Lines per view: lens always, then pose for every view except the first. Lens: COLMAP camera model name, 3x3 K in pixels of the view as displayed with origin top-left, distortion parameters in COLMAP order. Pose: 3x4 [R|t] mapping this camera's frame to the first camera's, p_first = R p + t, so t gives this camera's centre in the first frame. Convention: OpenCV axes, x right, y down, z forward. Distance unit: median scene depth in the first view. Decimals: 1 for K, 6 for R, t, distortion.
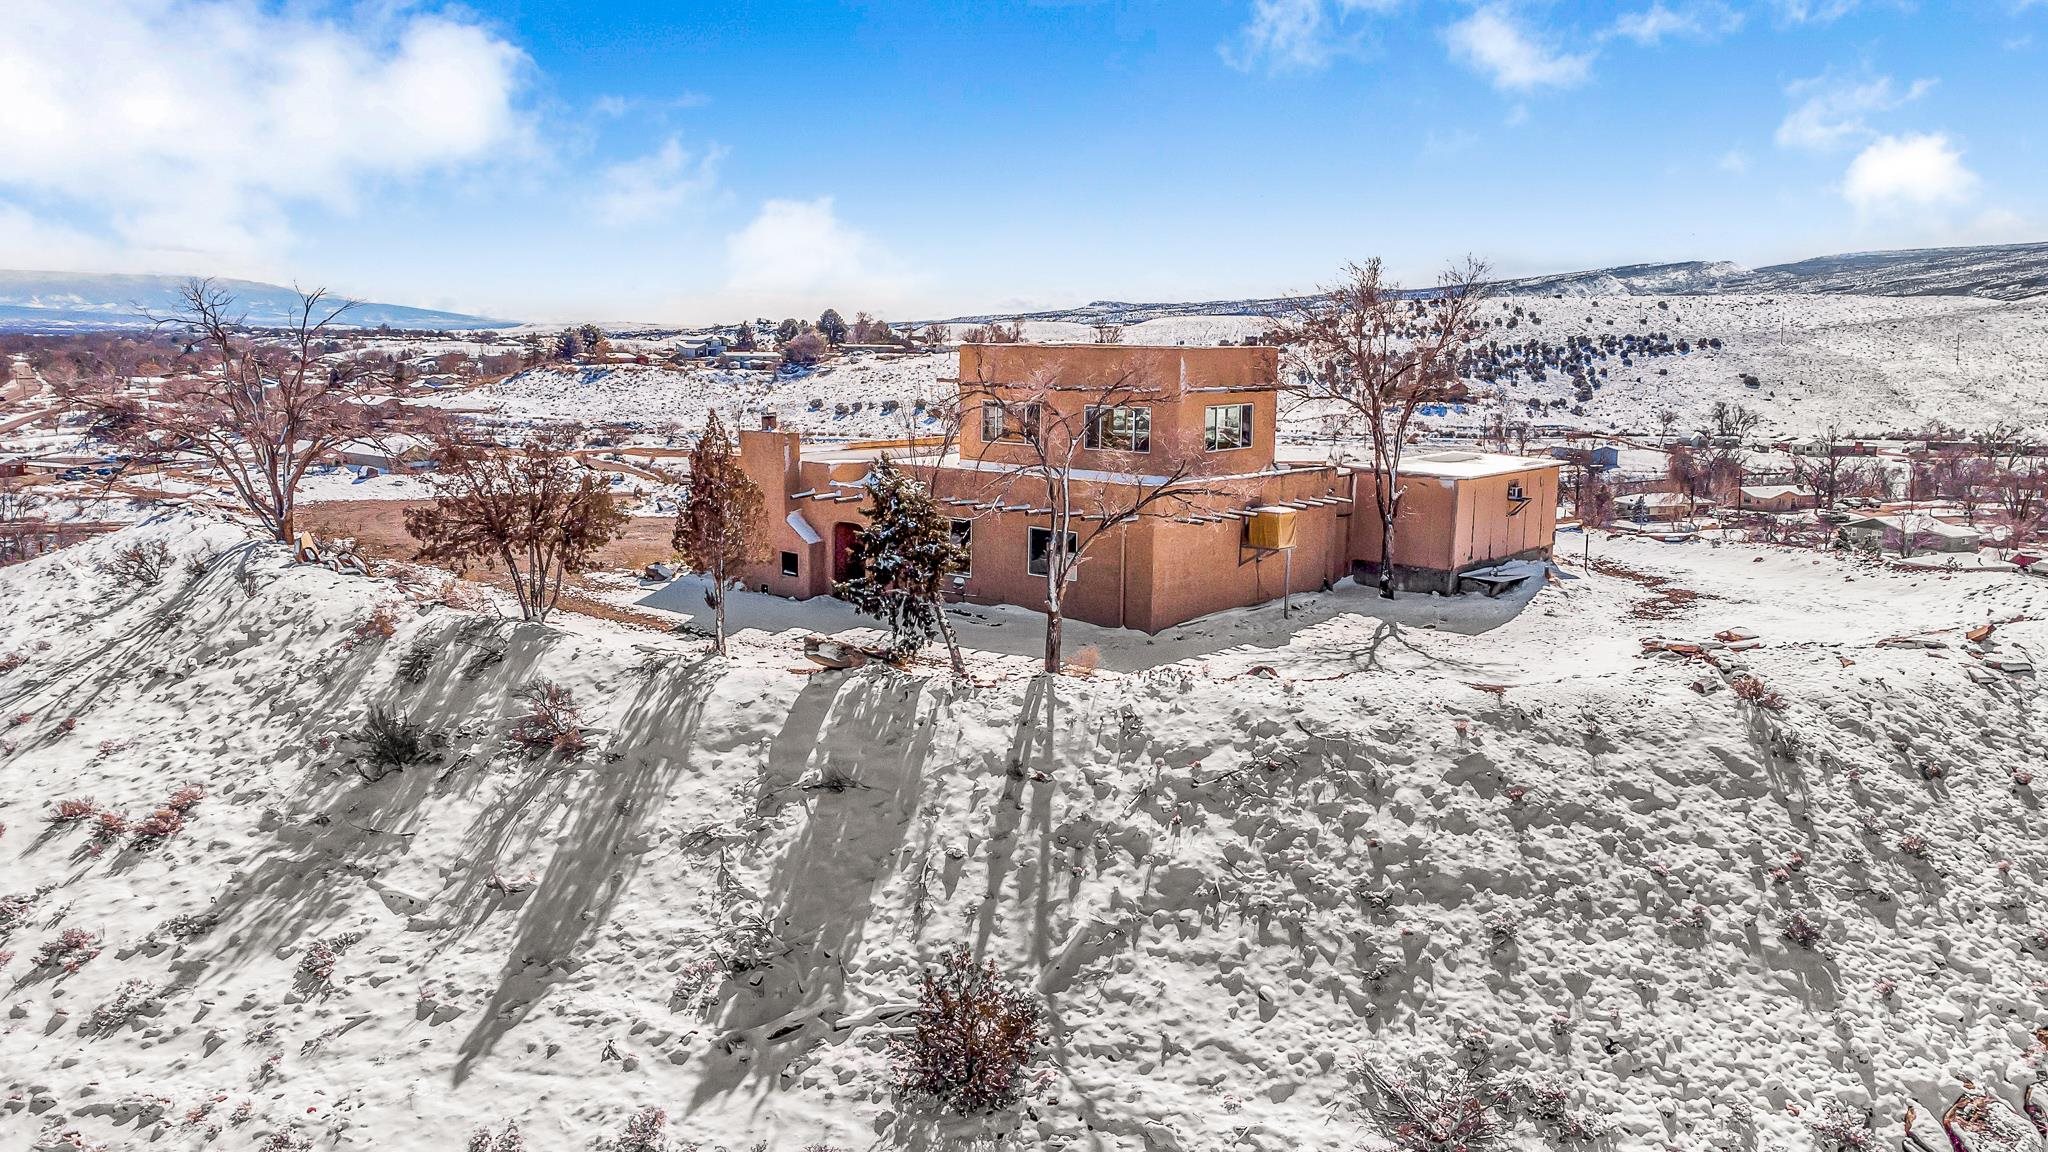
lens RADIAL K [[1542.1, 0, 1024.0], [0, 1542.1, 576.0], [0, 0, 1]] dist [0.010527, 0.073955]
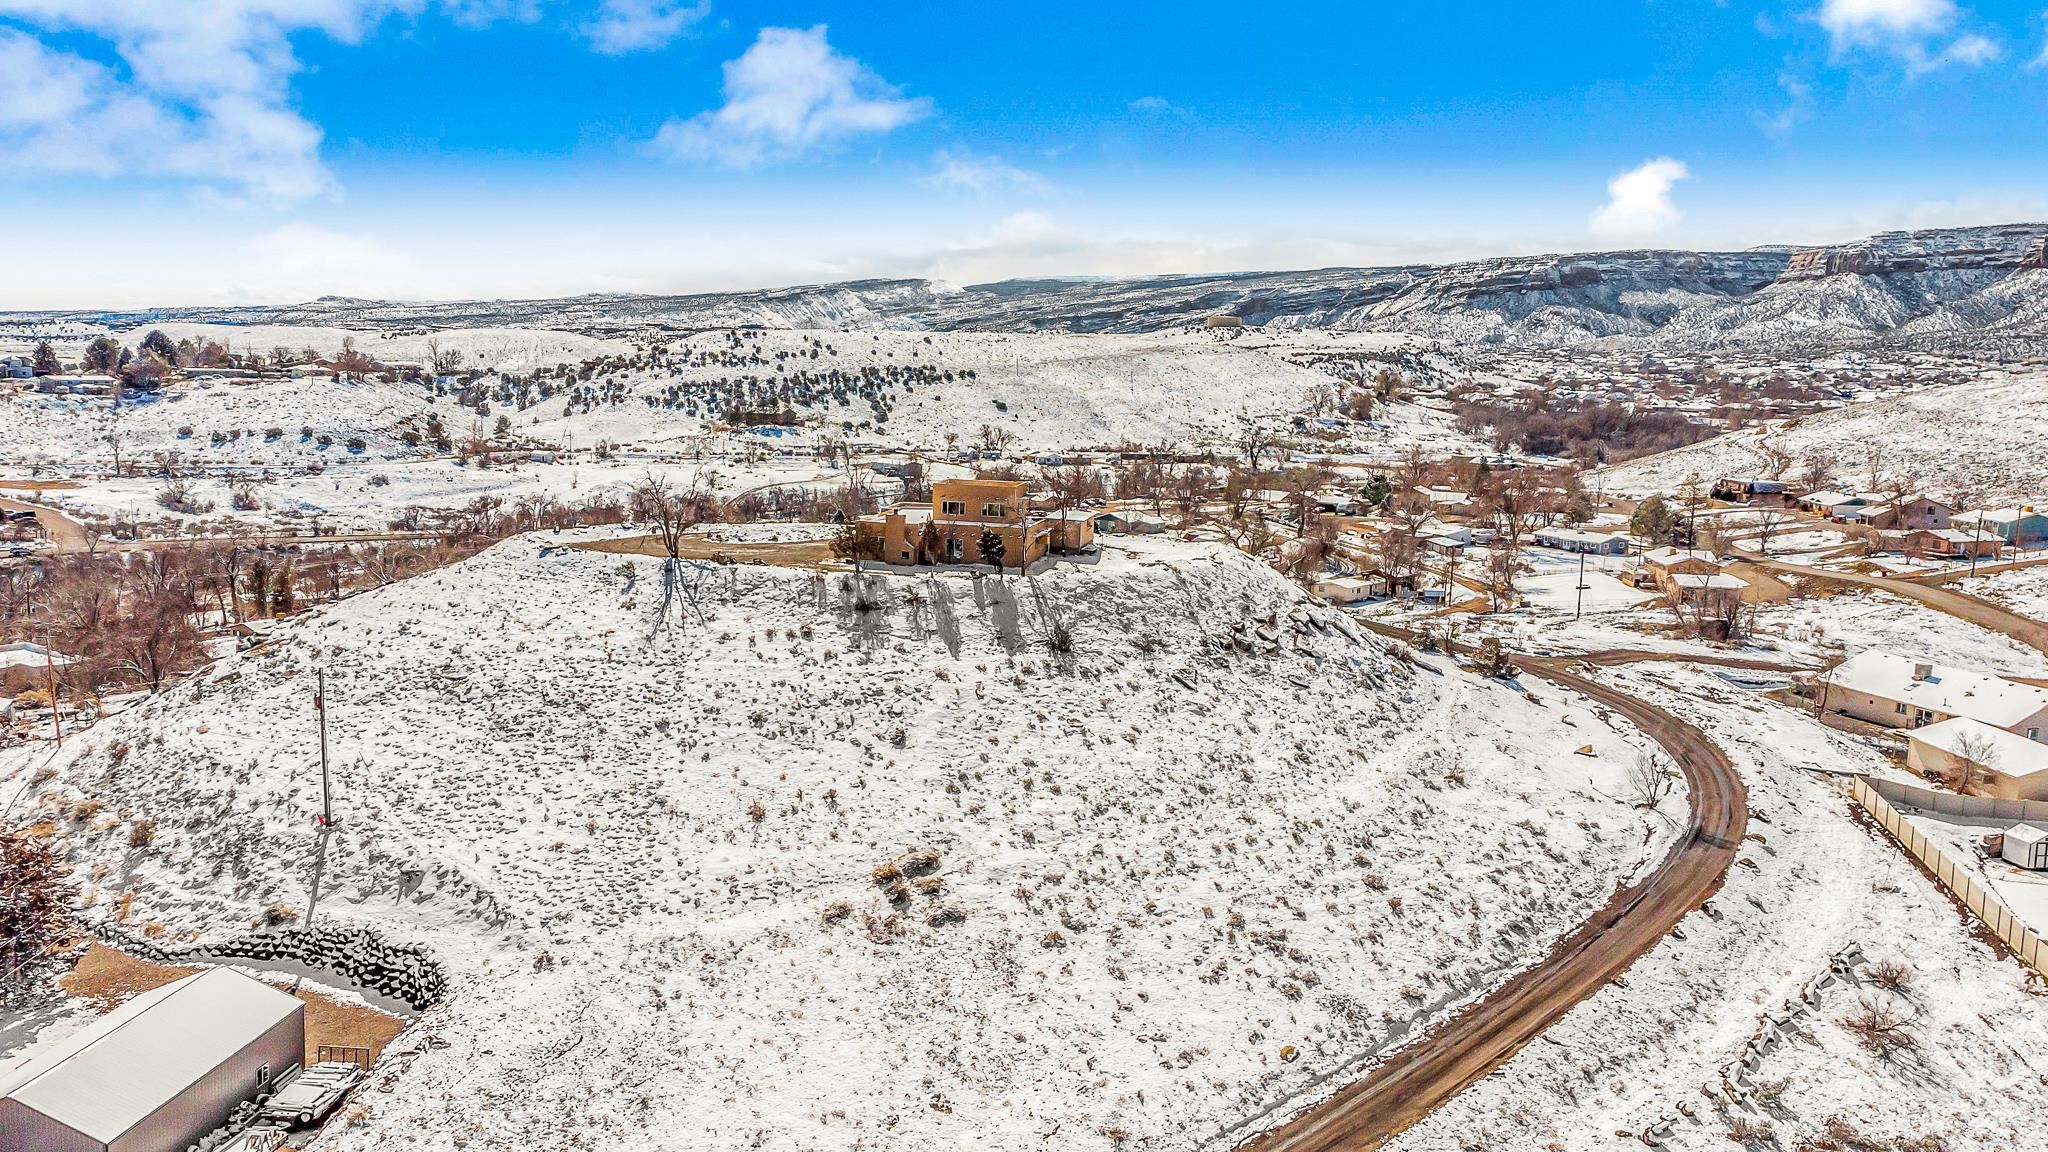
lens RADIAL K [[1542.1, 0, 1024.0], [0, 1542.1, 576.0], [0, 0, 1]] dist [0.010527, 0.073955]
pose [[0.889815, -0.052889, 0.453246, -0.104260], [0.053385, 0.998505, 0.011709, 0.000833], [-0.453188, 0.013778, 0.891308, -0.149377]]
